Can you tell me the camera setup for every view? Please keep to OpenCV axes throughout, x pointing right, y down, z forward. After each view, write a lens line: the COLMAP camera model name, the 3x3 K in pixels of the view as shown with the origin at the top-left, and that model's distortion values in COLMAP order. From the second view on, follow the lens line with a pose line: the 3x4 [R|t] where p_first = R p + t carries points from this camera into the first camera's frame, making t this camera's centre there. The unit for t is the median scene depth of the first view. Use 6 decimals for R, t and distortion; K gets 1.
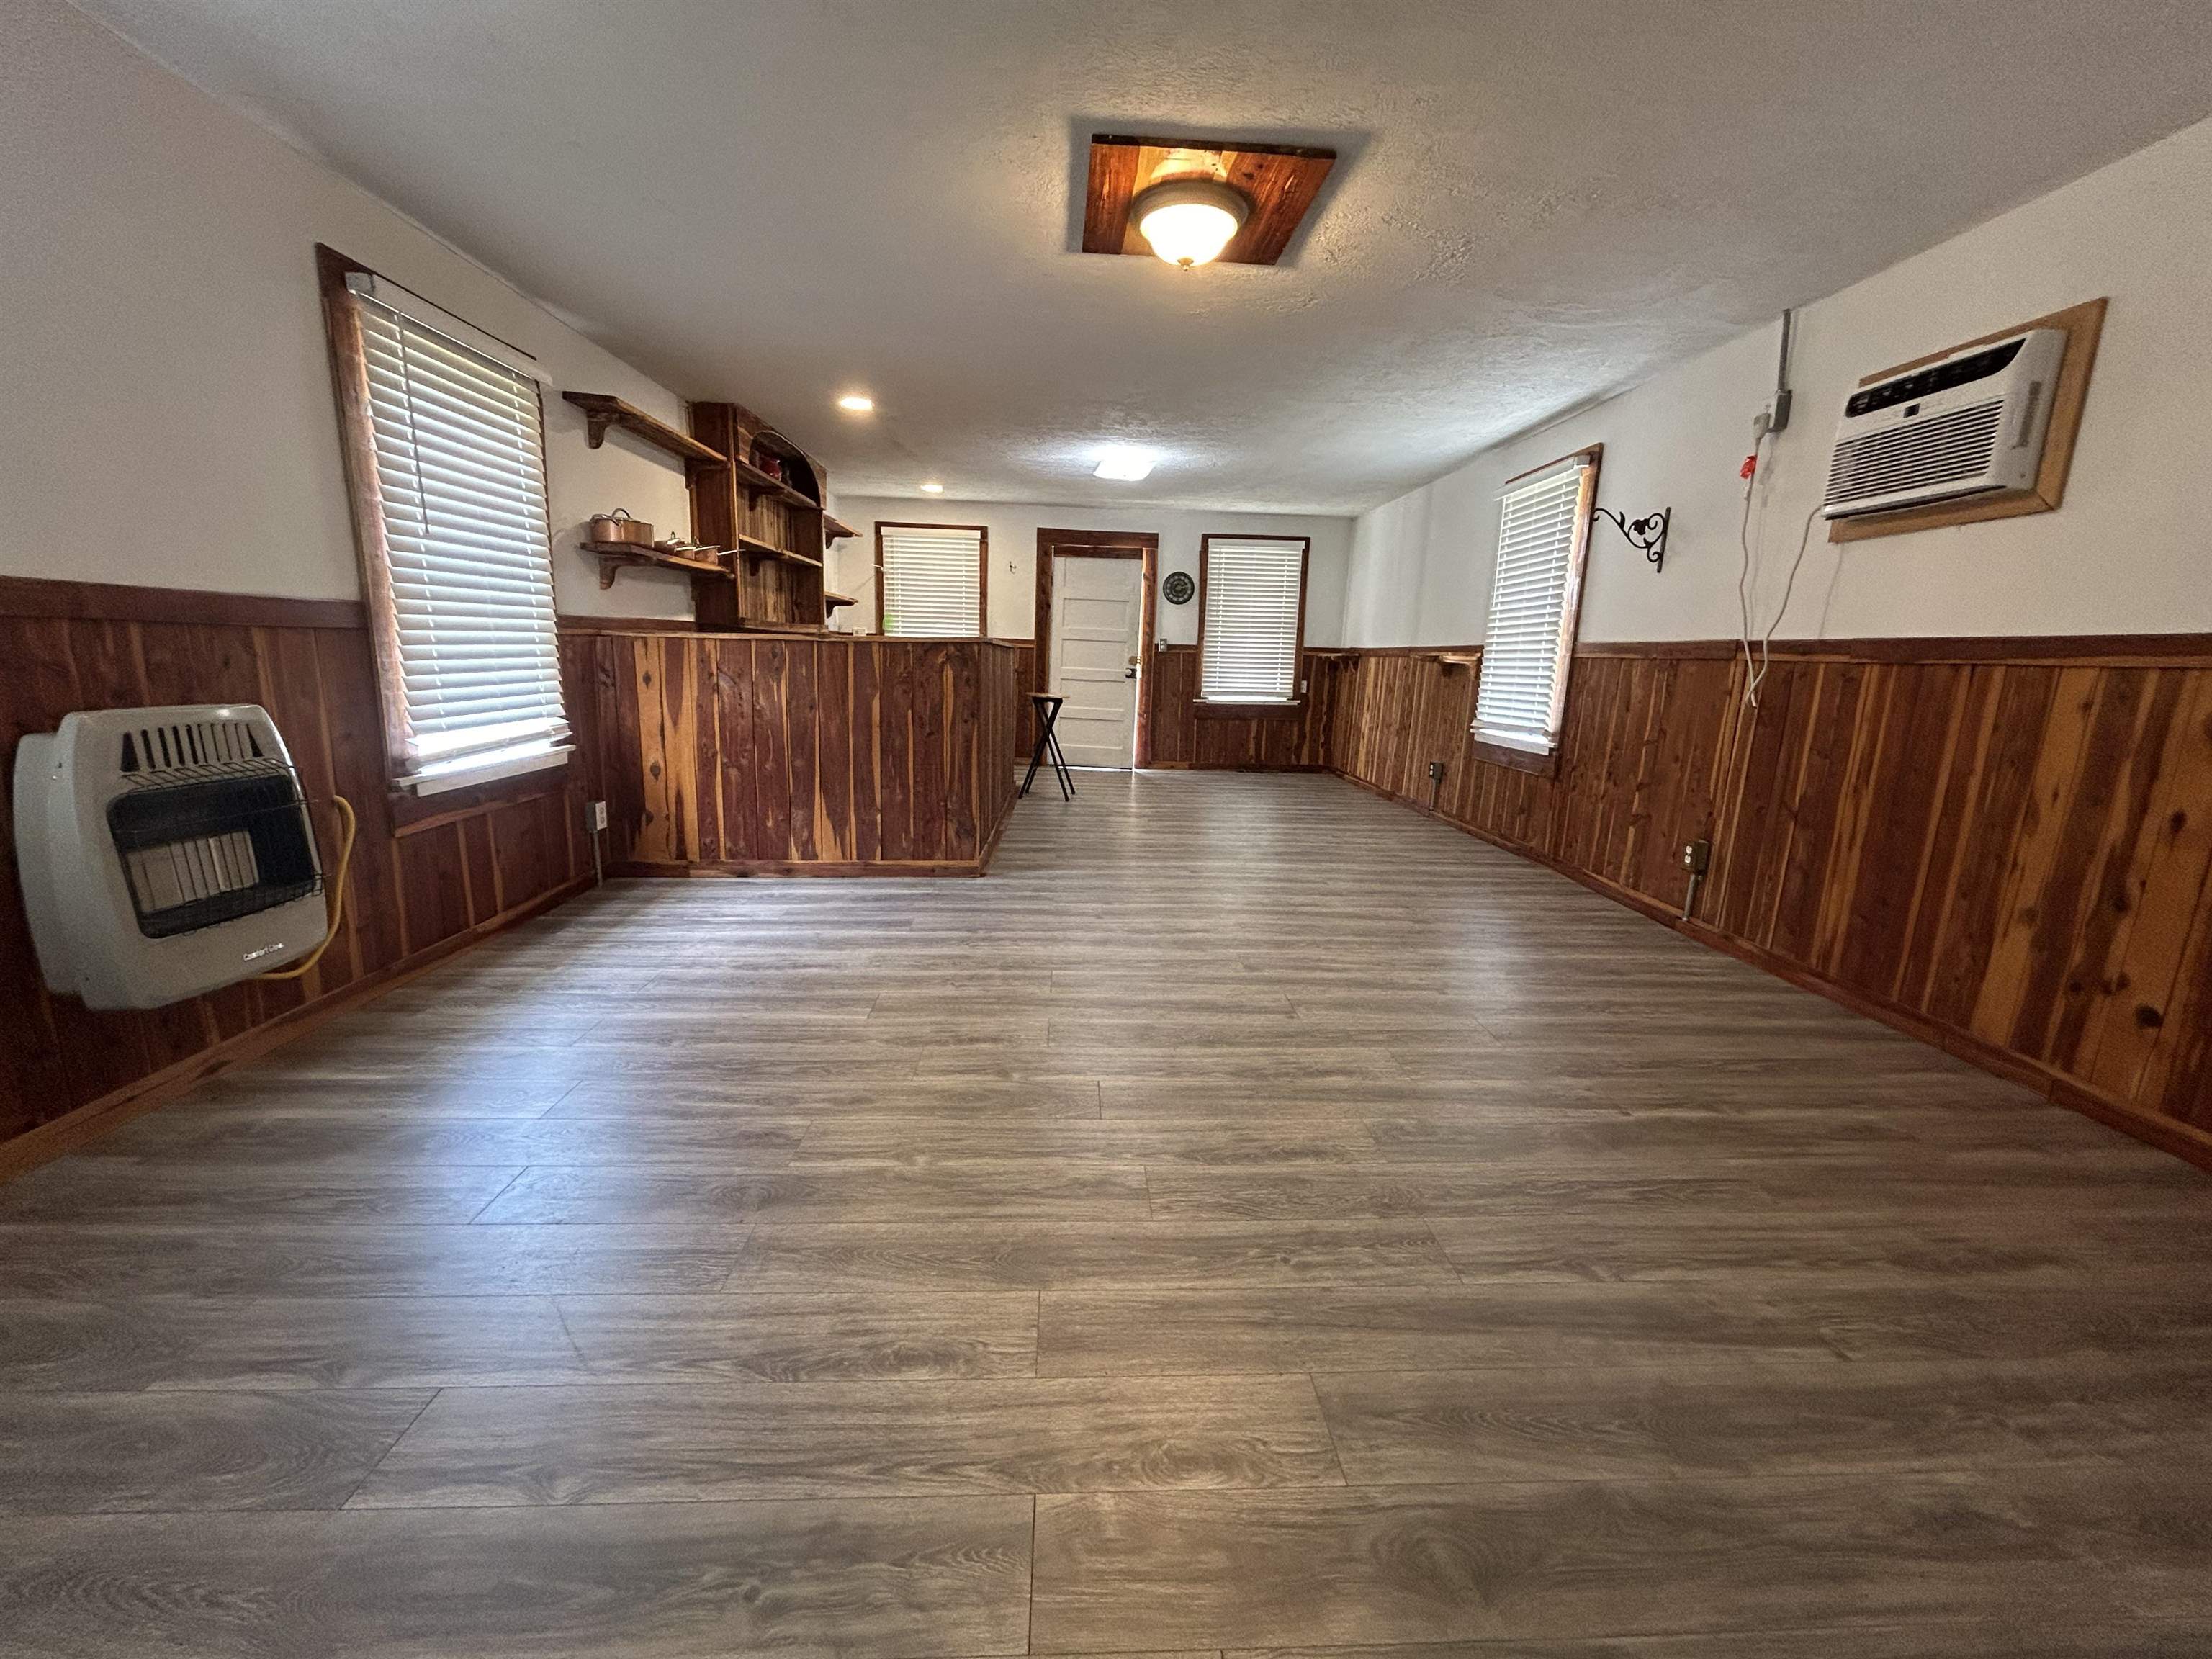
lens RADIAL K [[890.5, 0, 1106.0], [0, 890.5, 829.5], [0, 0, 1]] dist [-0.000427, -0.000405]
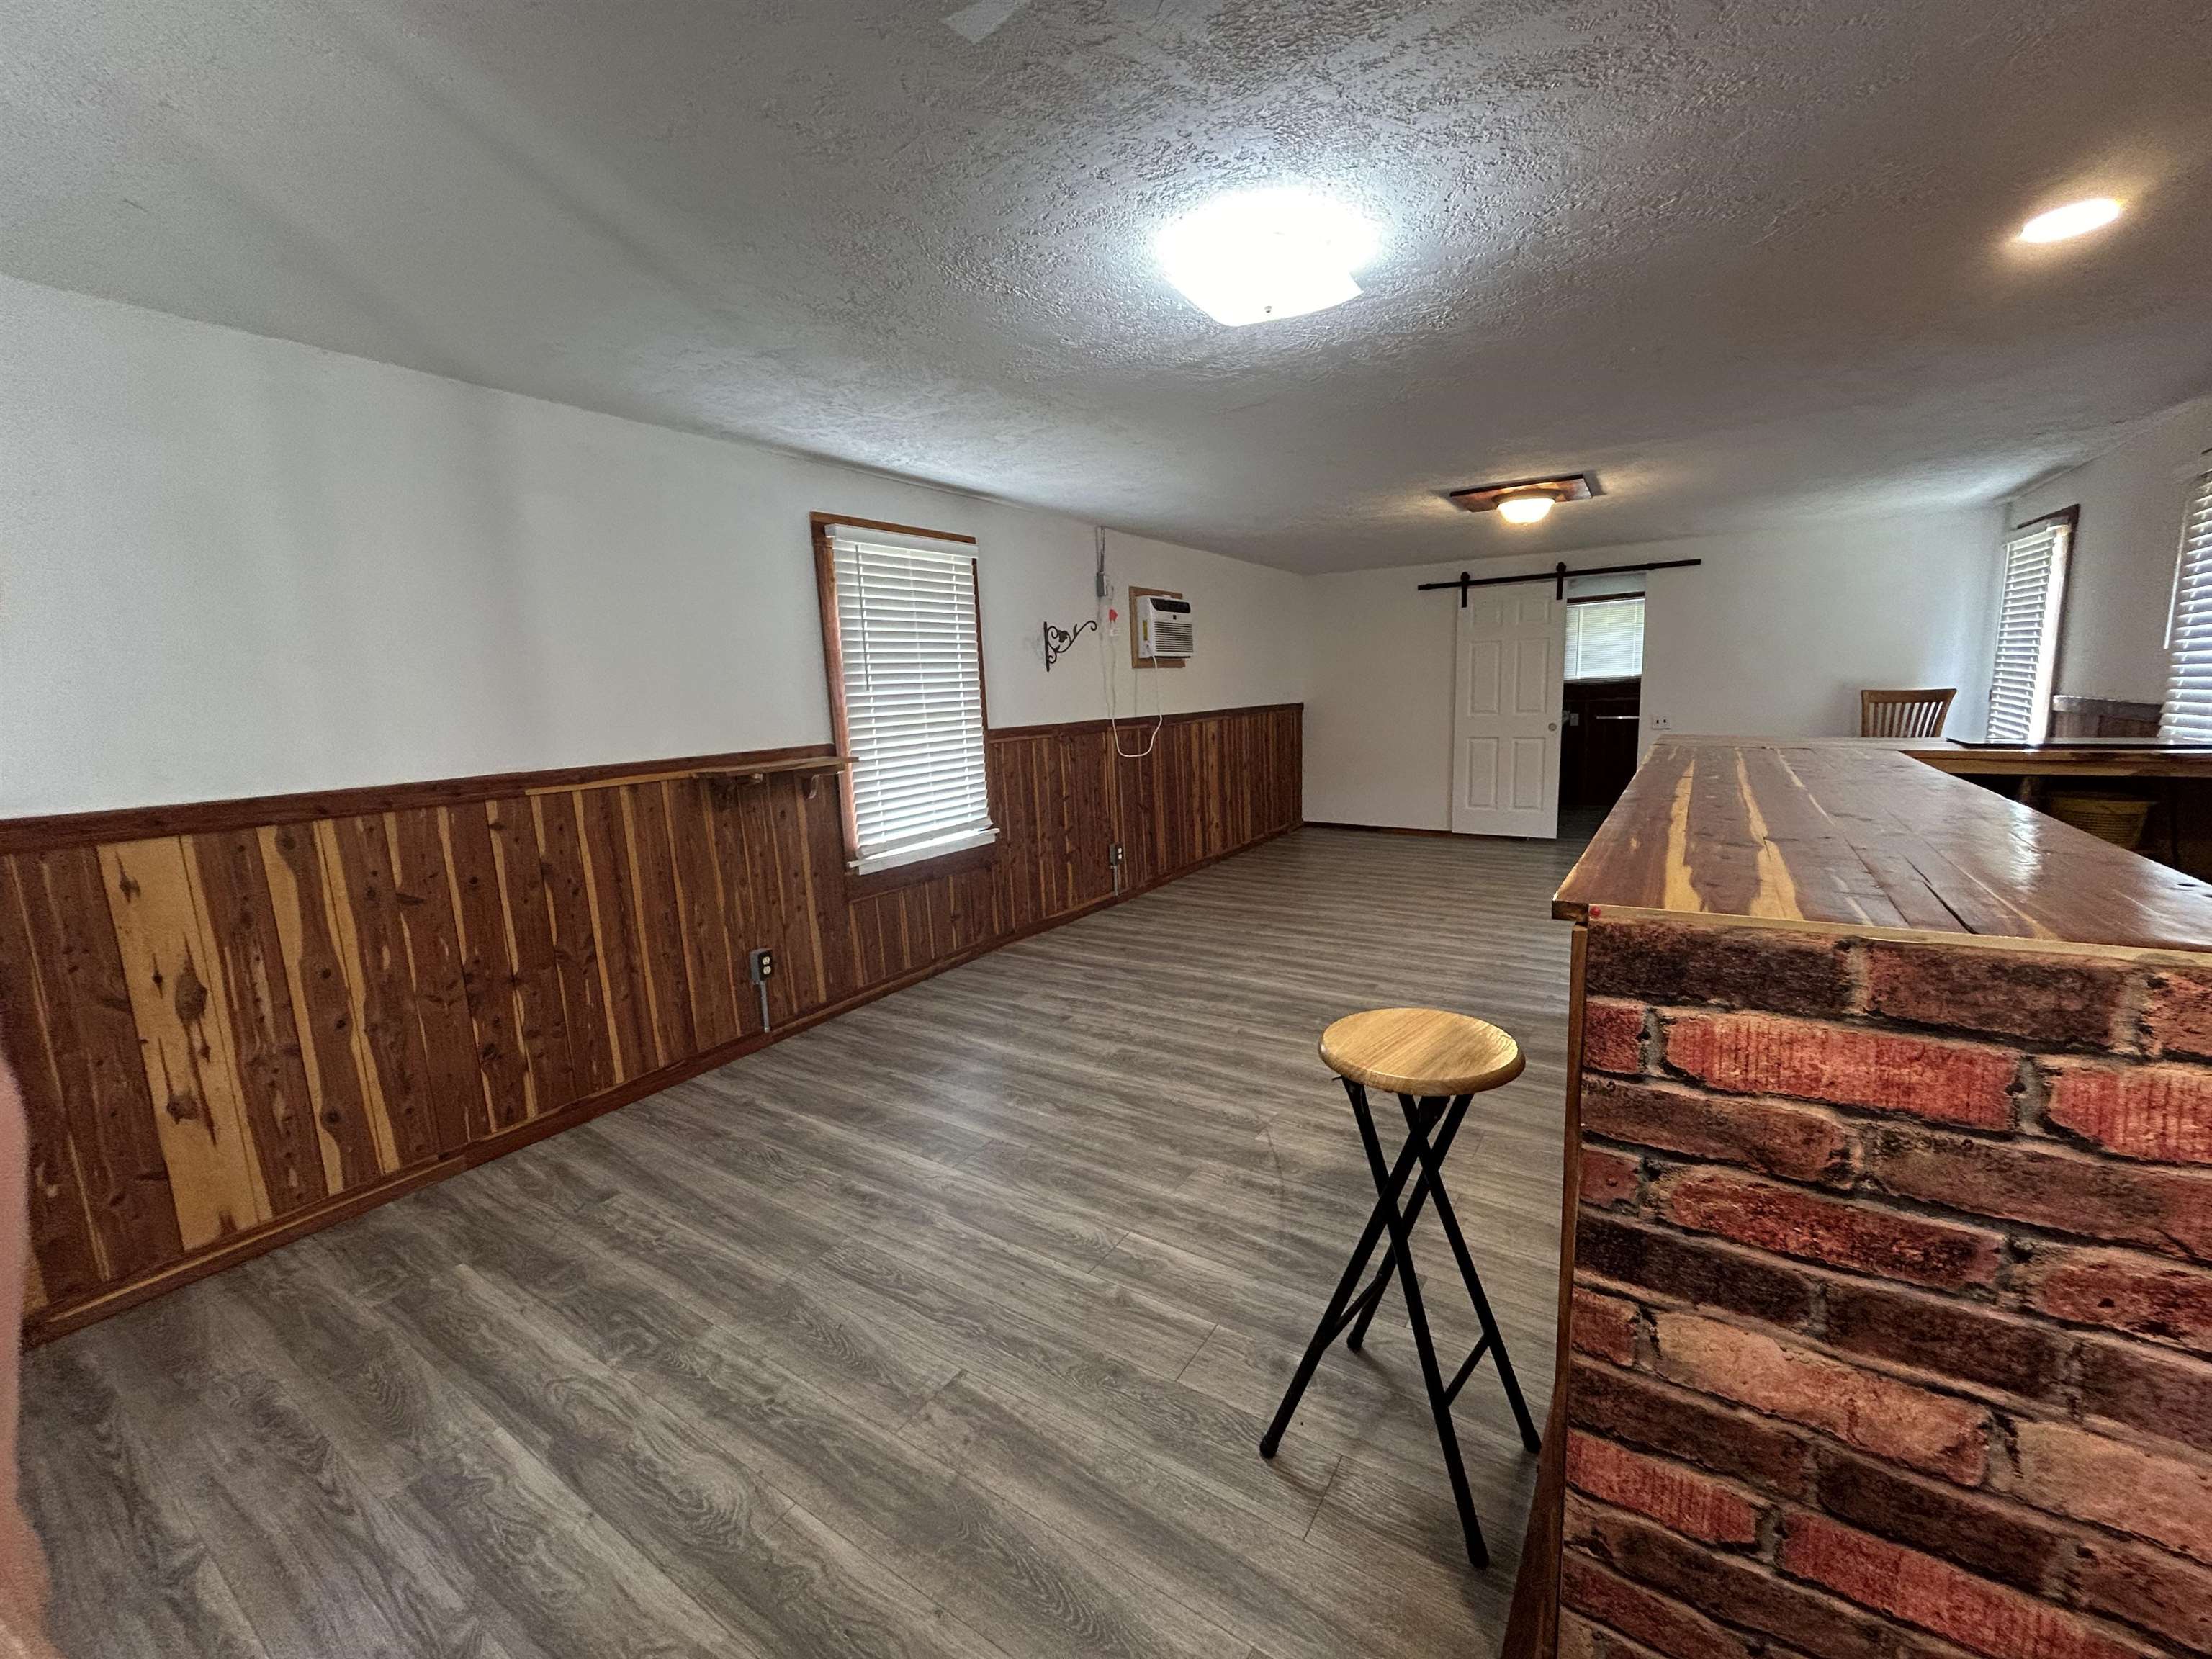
lens RADIAL K [[890.5, 0, 1106.0], [0, 890.5, 829.5], [0, 0, 1]] dist [-0.000427, -0.000405]
pose [[-0.808251, -0.091136, 0.581743, -0.285594], [0.129068, 0.936505, 0.326036, -0.633361], [-0.574519, 0.338604, -0.745168, 2.610095]]
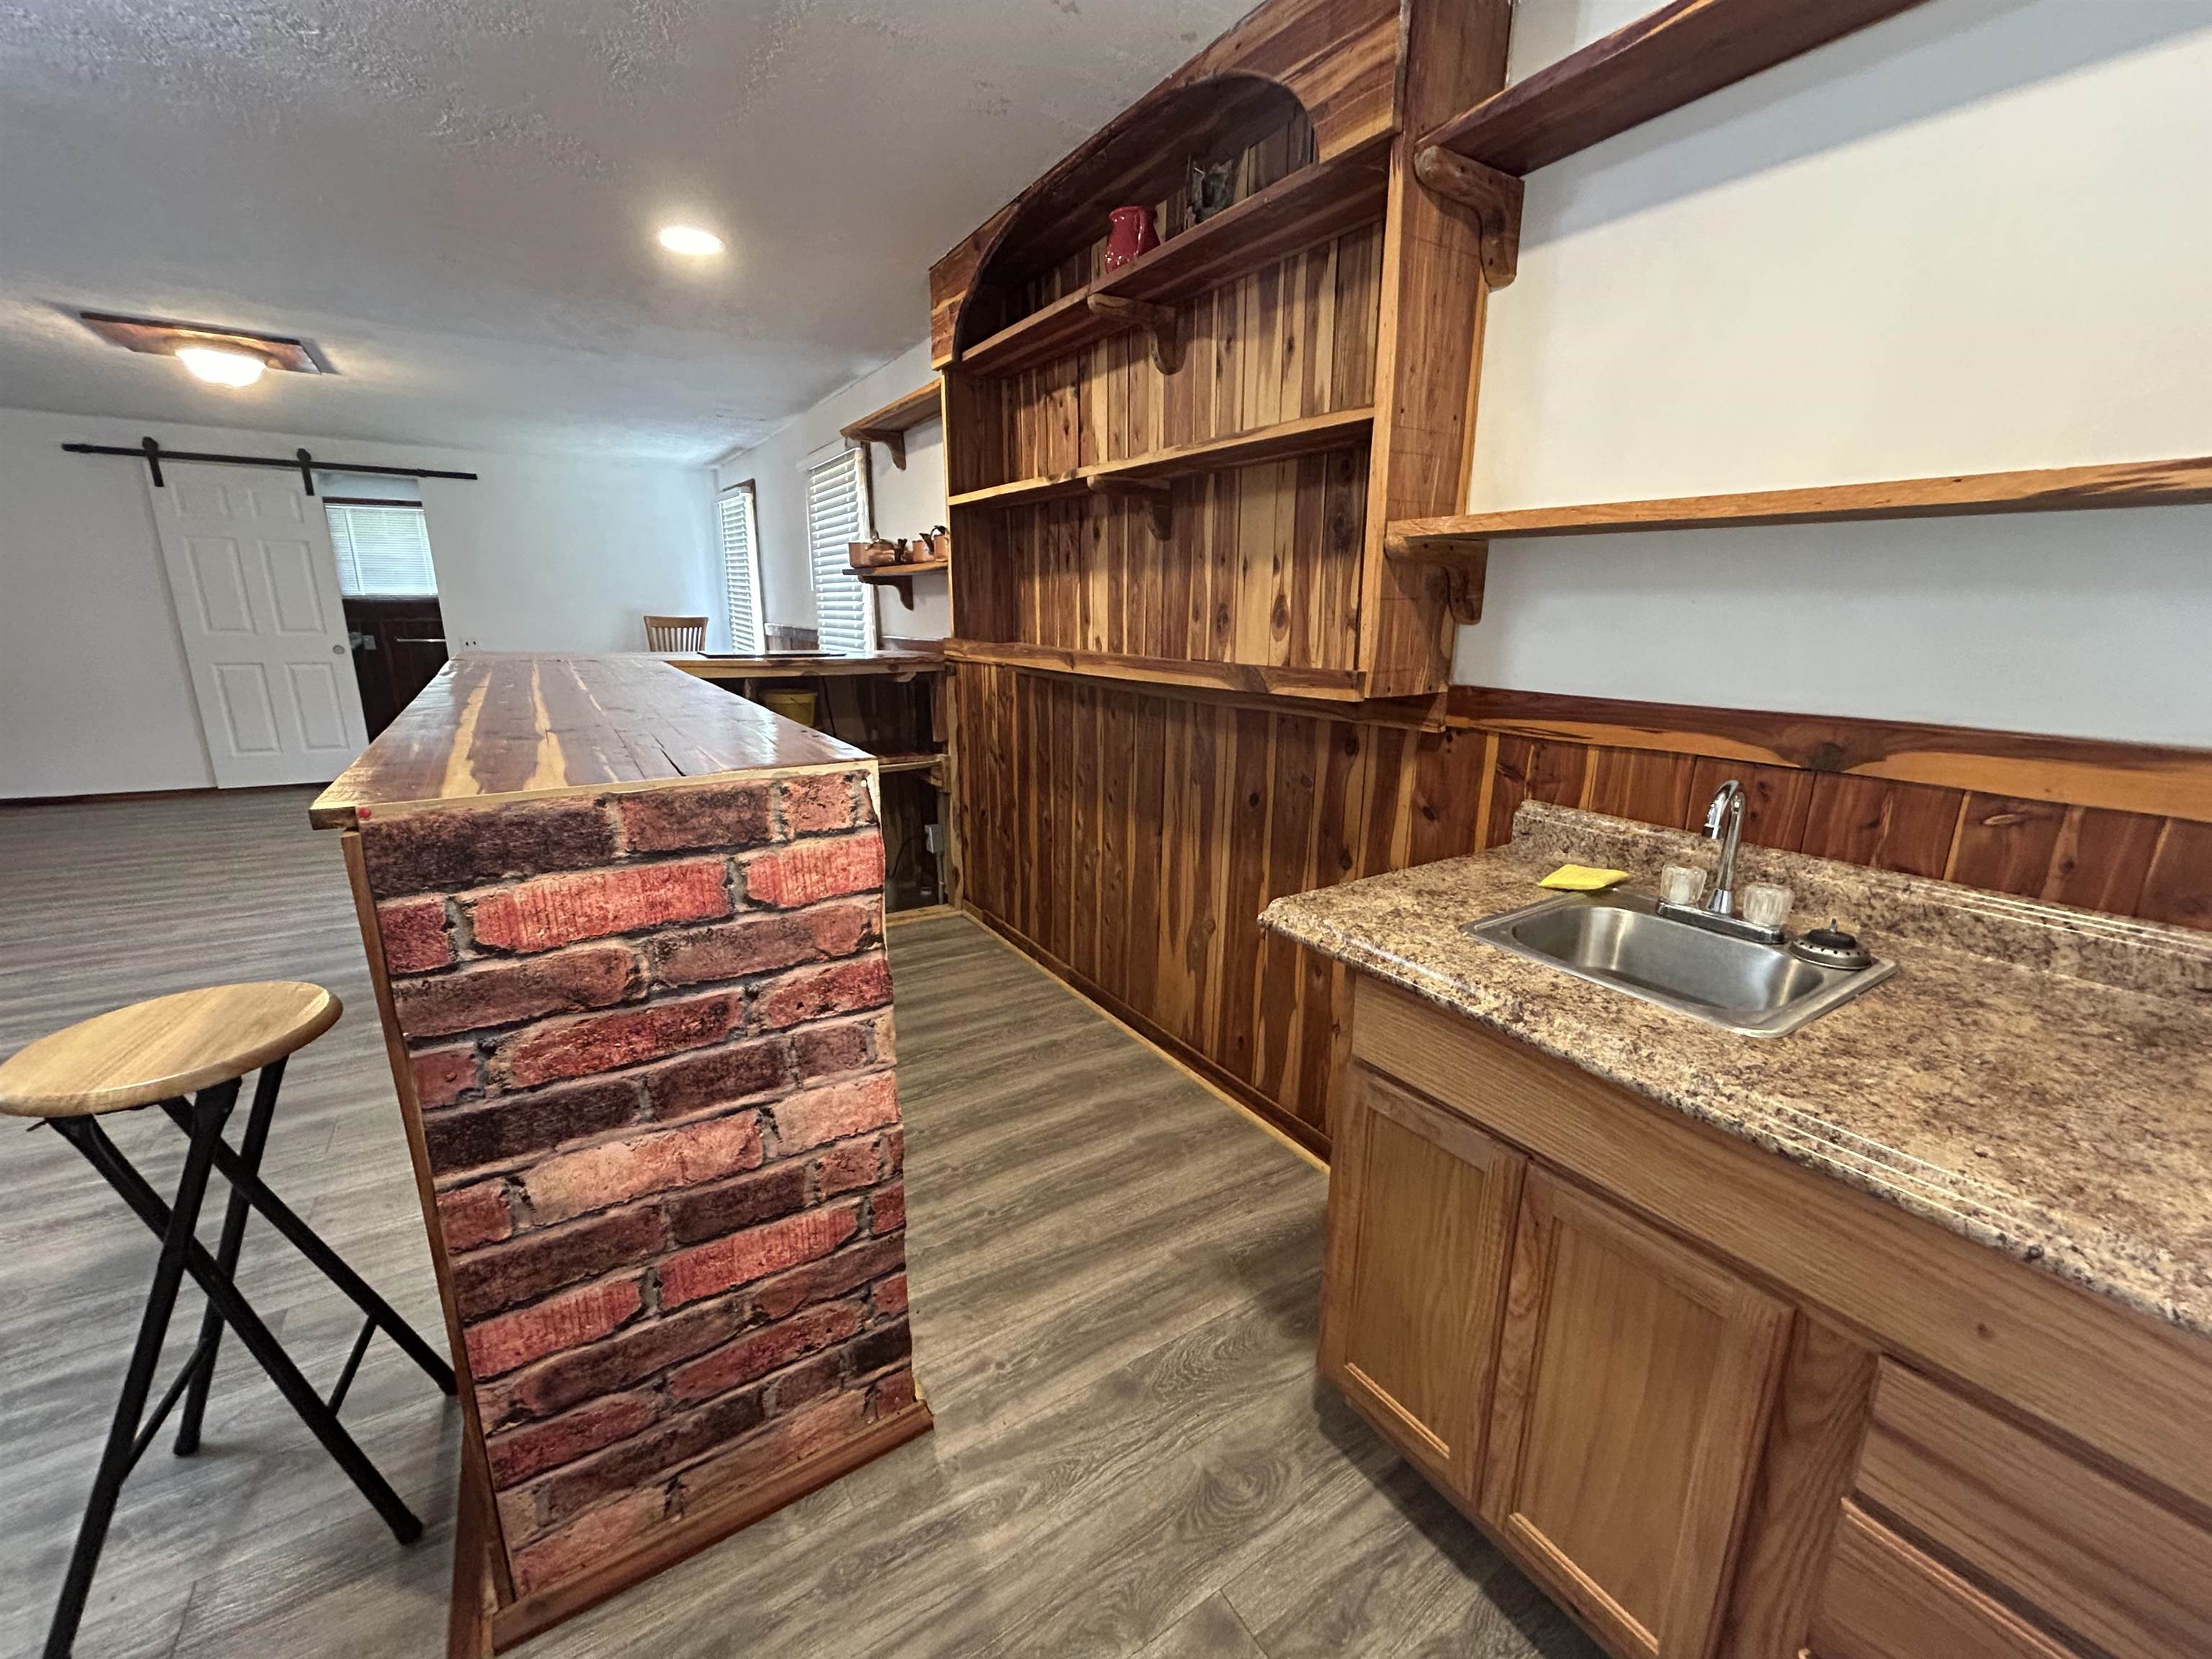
lens RADIAL K [[897.2, 0, 1085.7], [0, 897.2, 836.5], [0, 0, 1]] dist [0.009395, 0.000604]
pose [[-0.875048, 0.084073, -0.476679, -0.311080], [-0.131676, 0.906314, 0.401568, -0.626196], [0.465782, 0.414158, -0.781998, 2.635803]]
